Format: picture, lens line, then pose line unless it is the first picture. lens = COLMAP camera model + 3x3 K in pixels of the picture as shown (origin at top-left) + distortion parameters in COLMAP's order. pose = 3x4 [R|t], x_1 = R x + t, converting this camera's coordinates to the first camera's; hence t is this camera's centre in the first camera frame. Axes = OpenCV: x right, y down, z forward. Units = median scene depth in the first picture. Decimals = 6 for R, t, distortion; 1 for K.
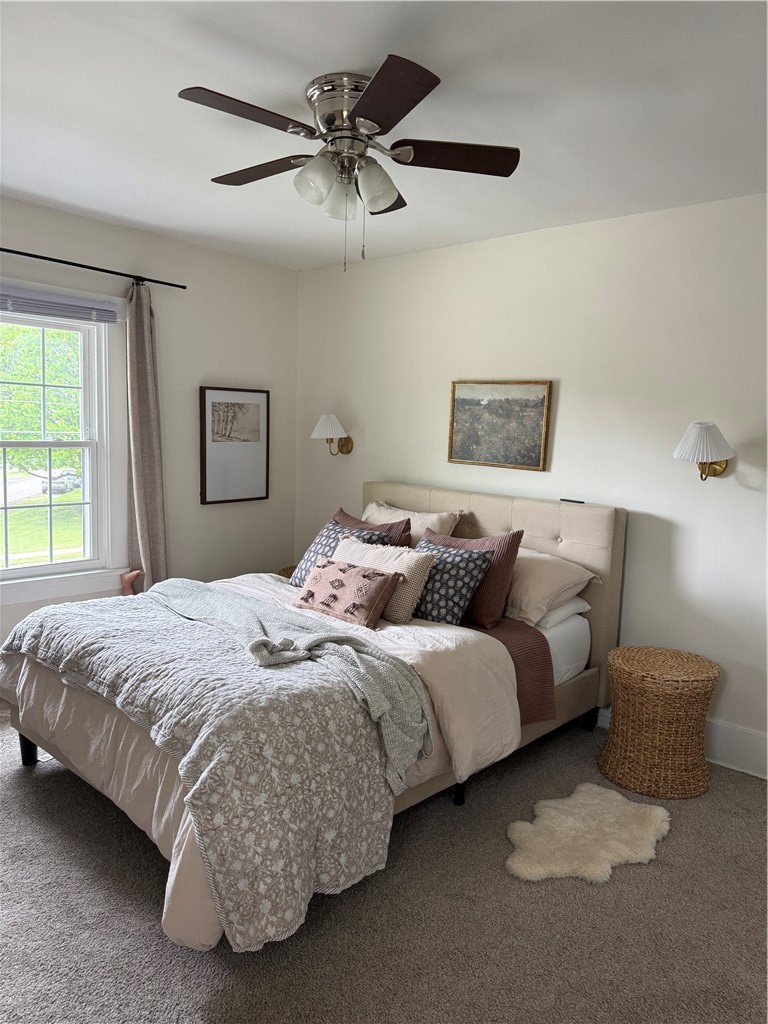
lens RADIAL K [[719.6, 0, 384.0], [0, 719.6, 512.0], [0, 0, 1]] dist [0.110355, -0.226872]
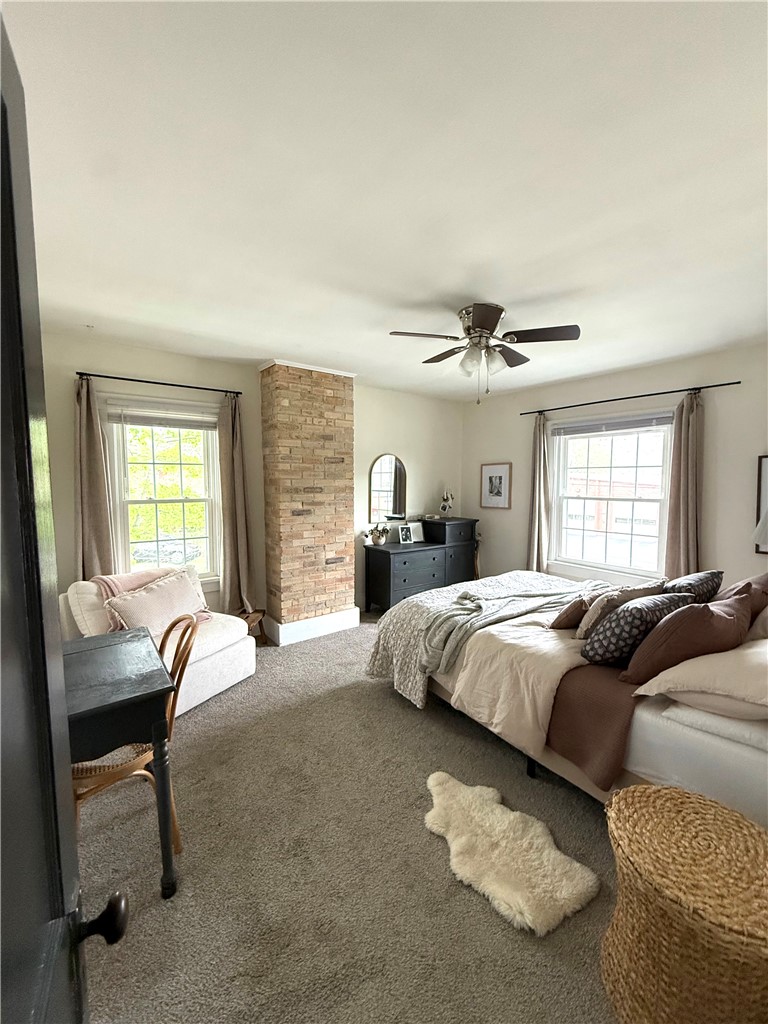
lens RADIAL K [[409.0, 0, 384.0], [0, 409.0, 512.0], [0, 0, 1]] dist [-0.000916, -0.000041]
pose [[-0.209199, 0.043581, -0.976902, 0.905710], [-0.116956, 0.990720, 0.069243, -0.090517], [0.970854, 0.128740, -0.202160, 0.887729]]
